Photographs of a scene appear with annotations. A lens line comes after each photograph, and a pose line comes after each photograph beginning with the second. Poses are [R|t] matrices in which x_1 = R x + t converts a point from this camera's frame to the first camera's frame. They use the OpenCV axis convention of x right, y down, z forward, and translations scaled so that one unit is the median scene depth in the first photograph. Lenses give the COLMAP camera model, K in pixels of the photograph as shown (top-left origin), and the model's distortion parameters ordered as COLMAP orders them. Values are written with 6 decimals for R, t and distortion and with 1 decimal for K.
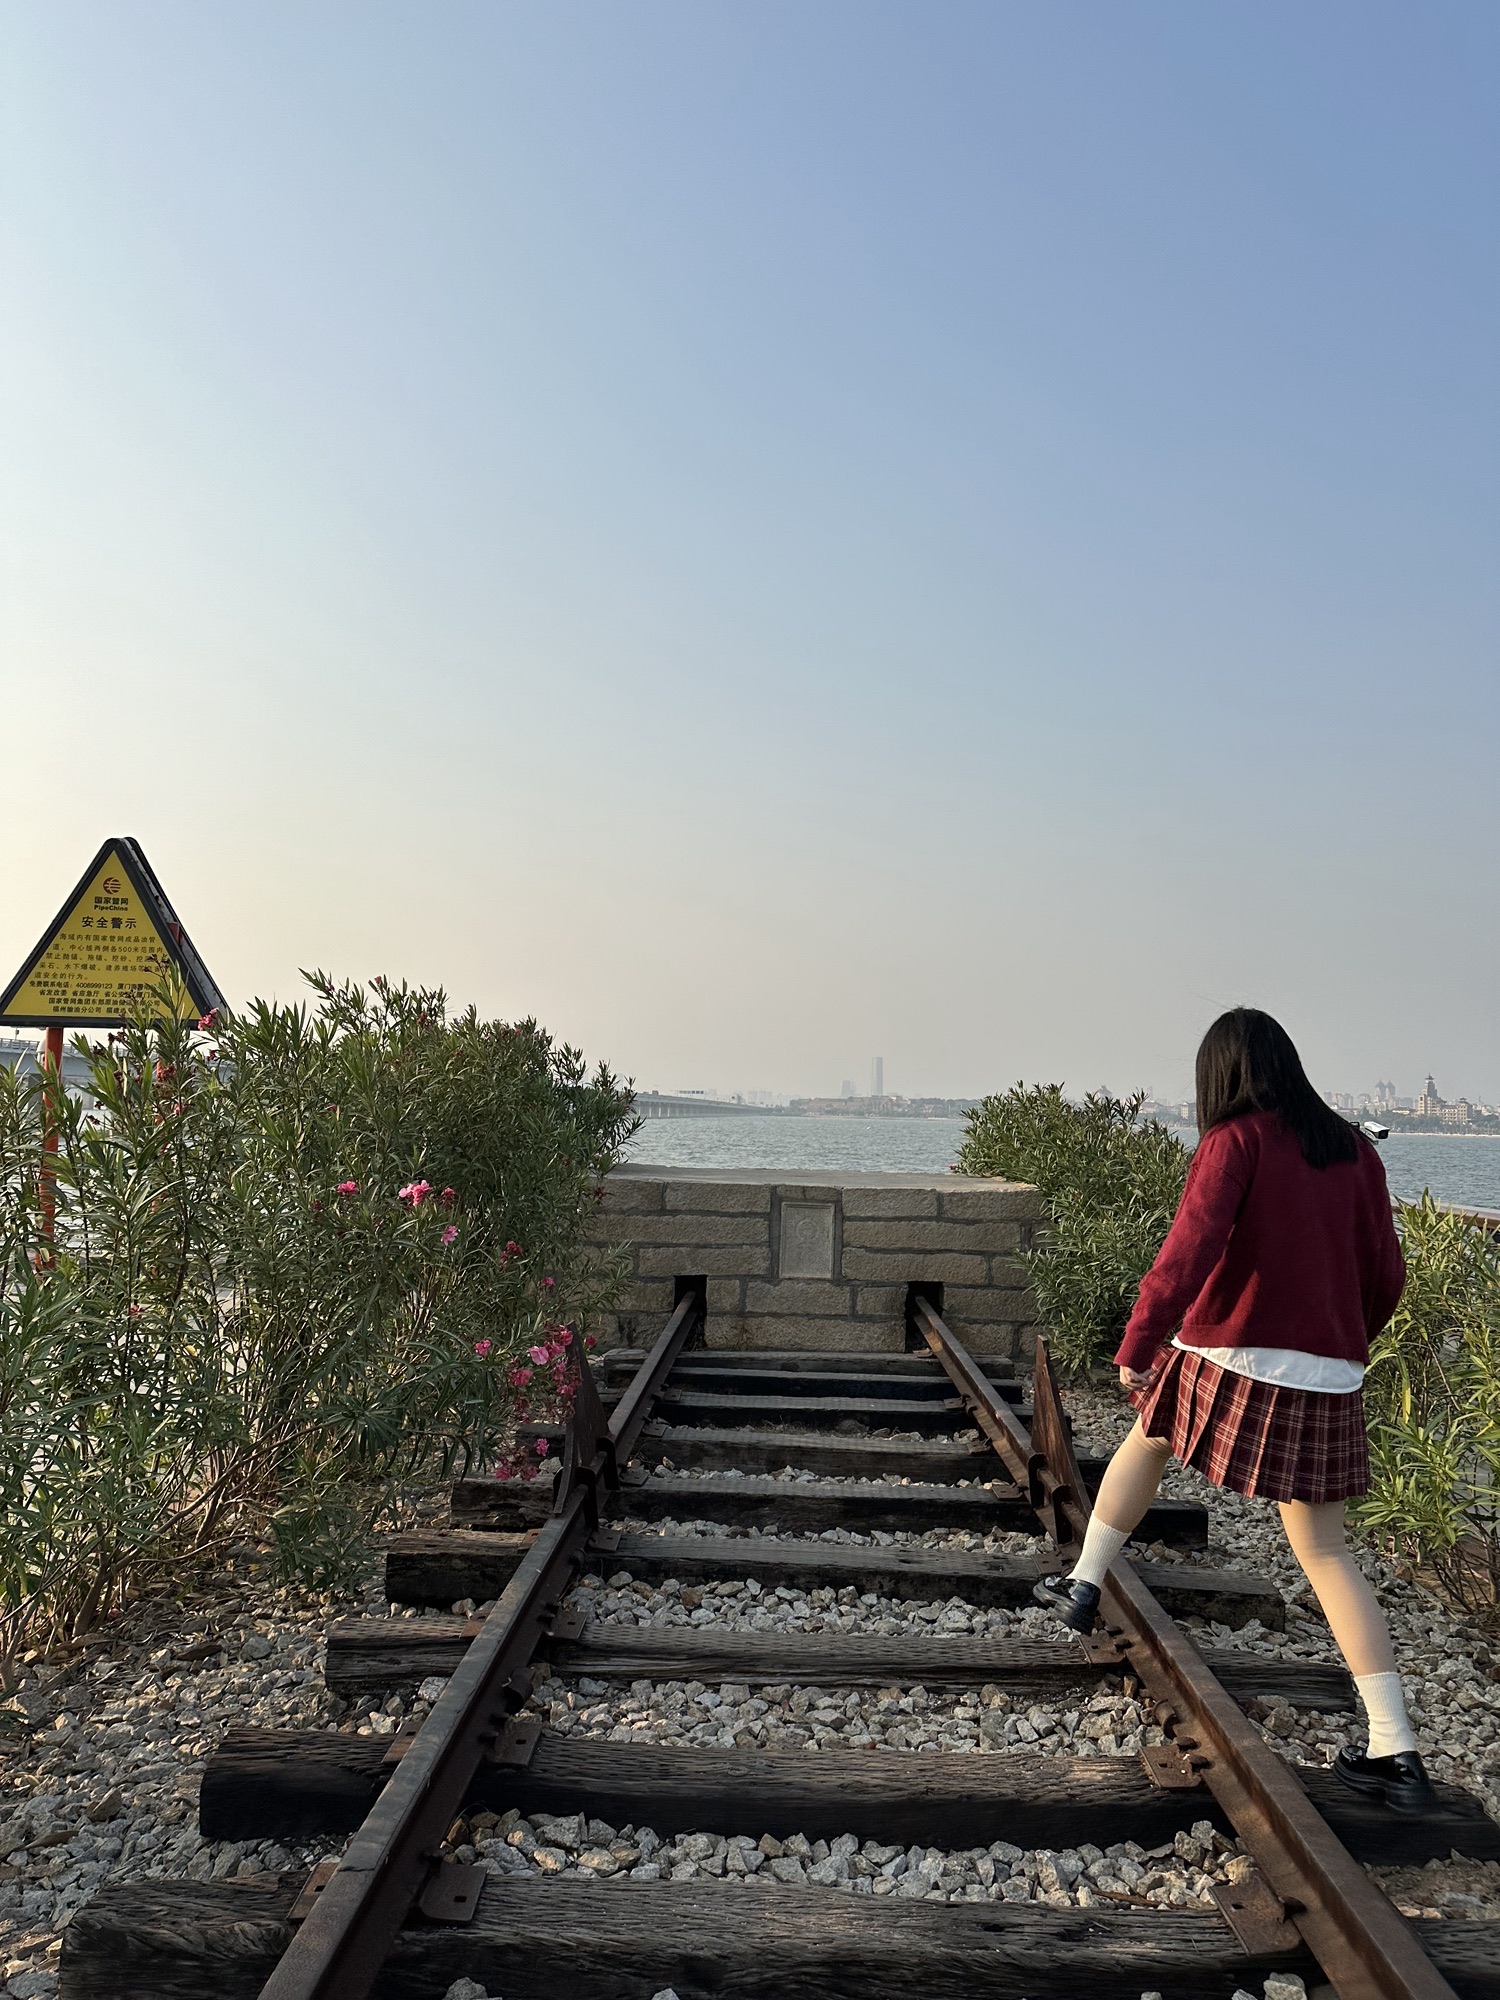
lens RADIAL K [[1331.5, 0, 745.7], [0, 1331.5, 992.7], [0, 0, 1]] dist [0.078789, -0.003408]
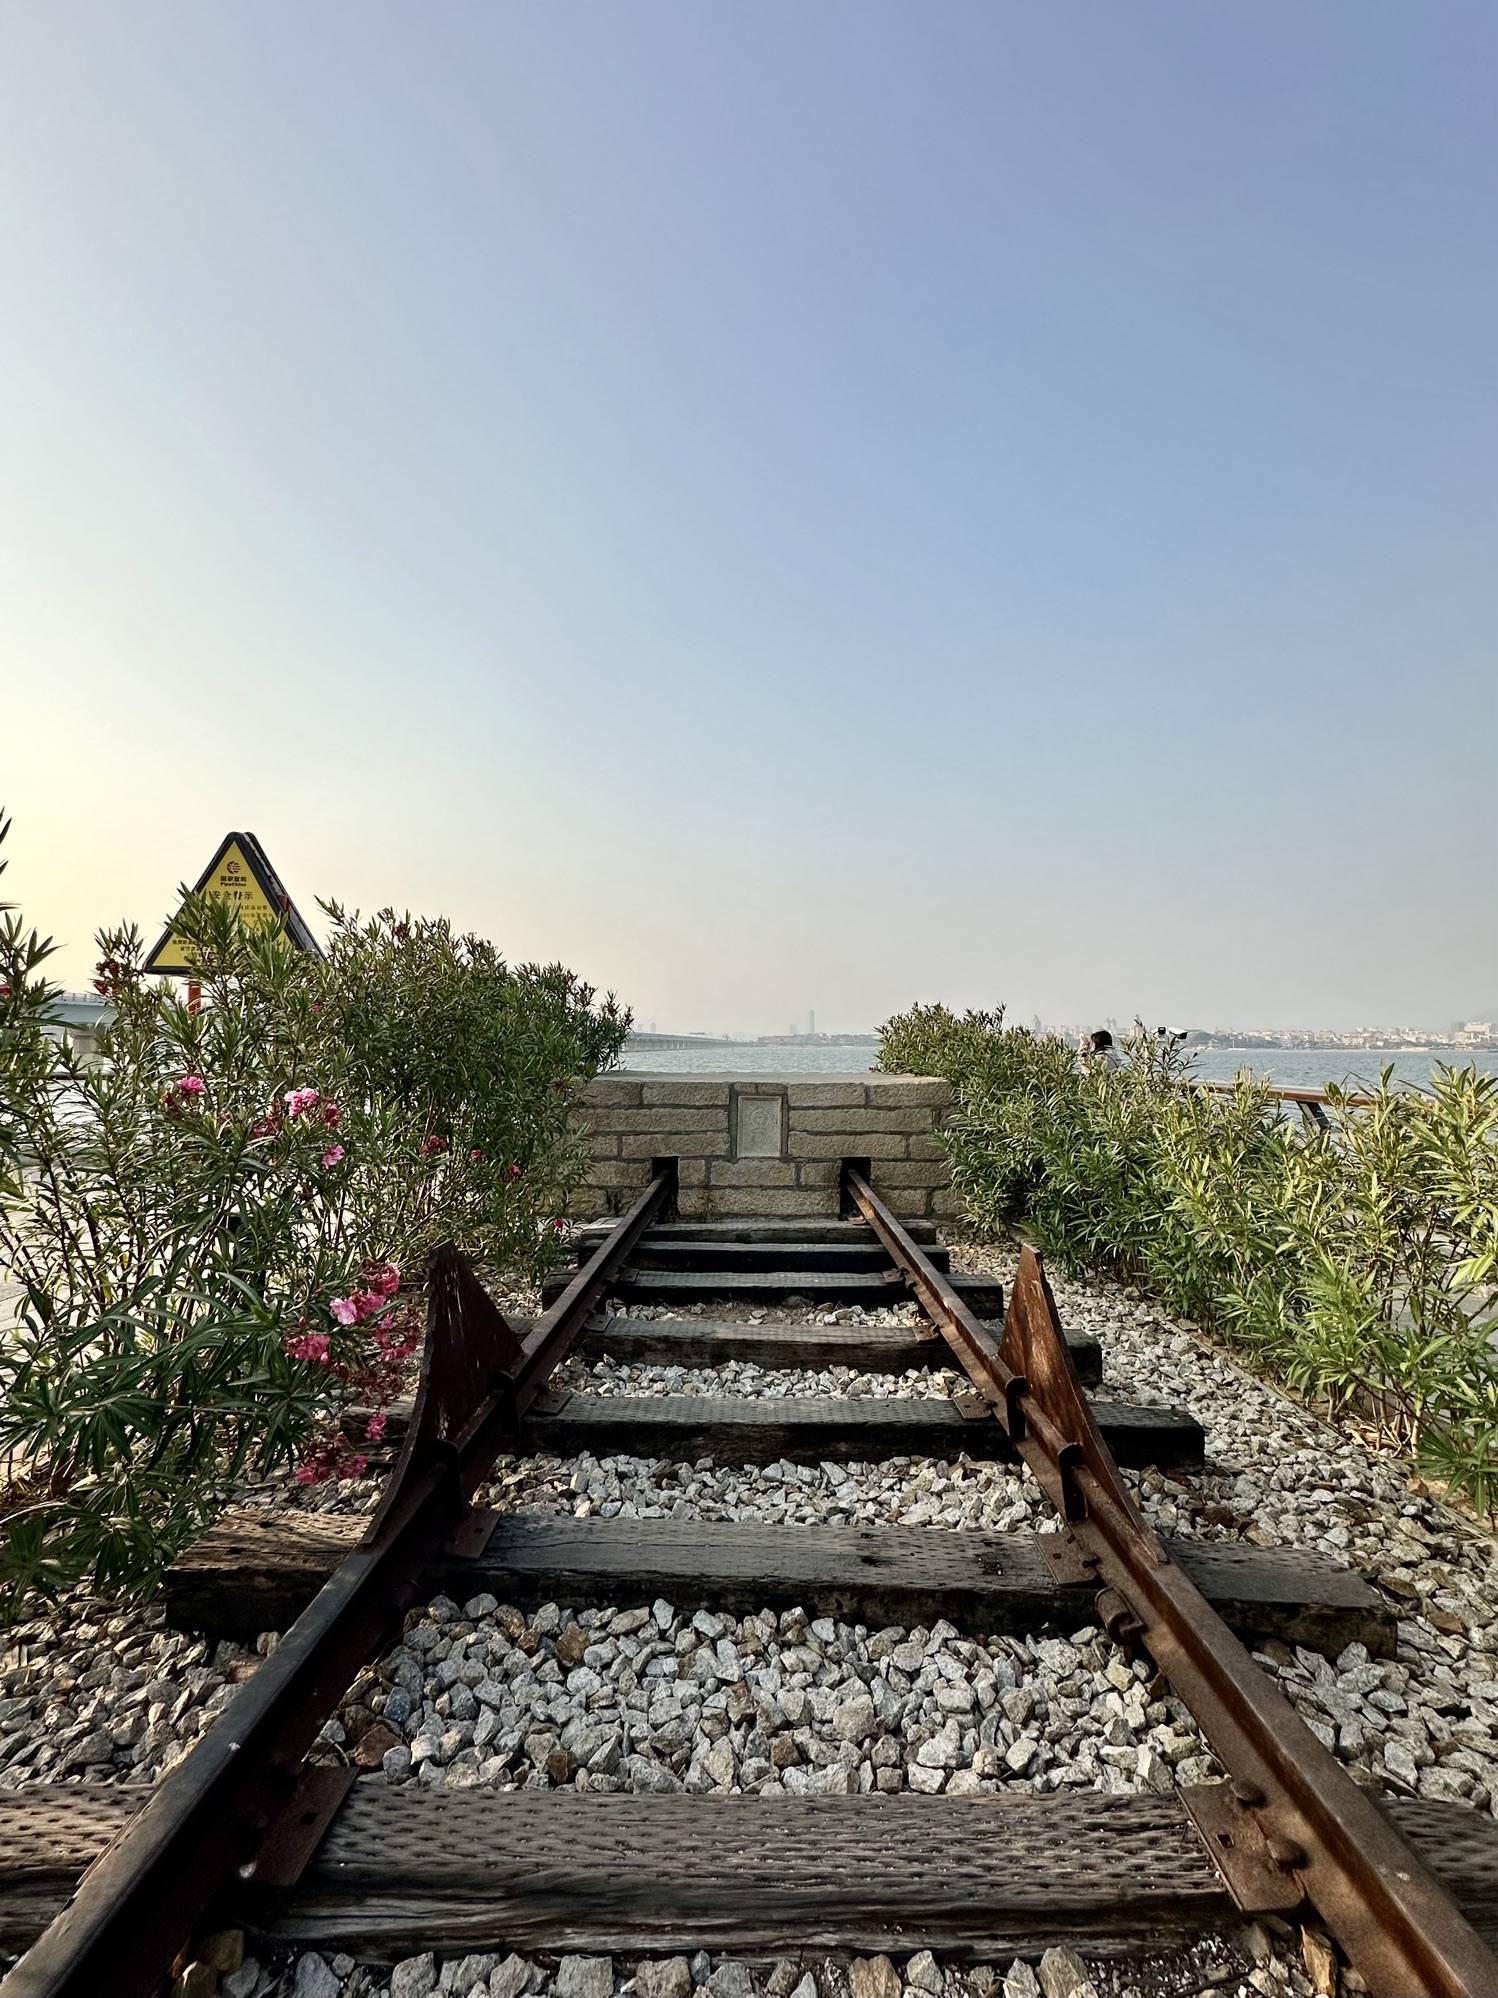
lens RADIAL K [[819.0, 0, 752.2], [0, 819.0, 1002.5], [0, 0, 1]] dist [0.019414, 0.000887]
pose [[0.999500, -0.016575, 0.026921, 0.025701], [0.015555, 0.999169, 0.037665, 0.053532], [-0.027523, -0.037228, 0.998928, 0.312487]]
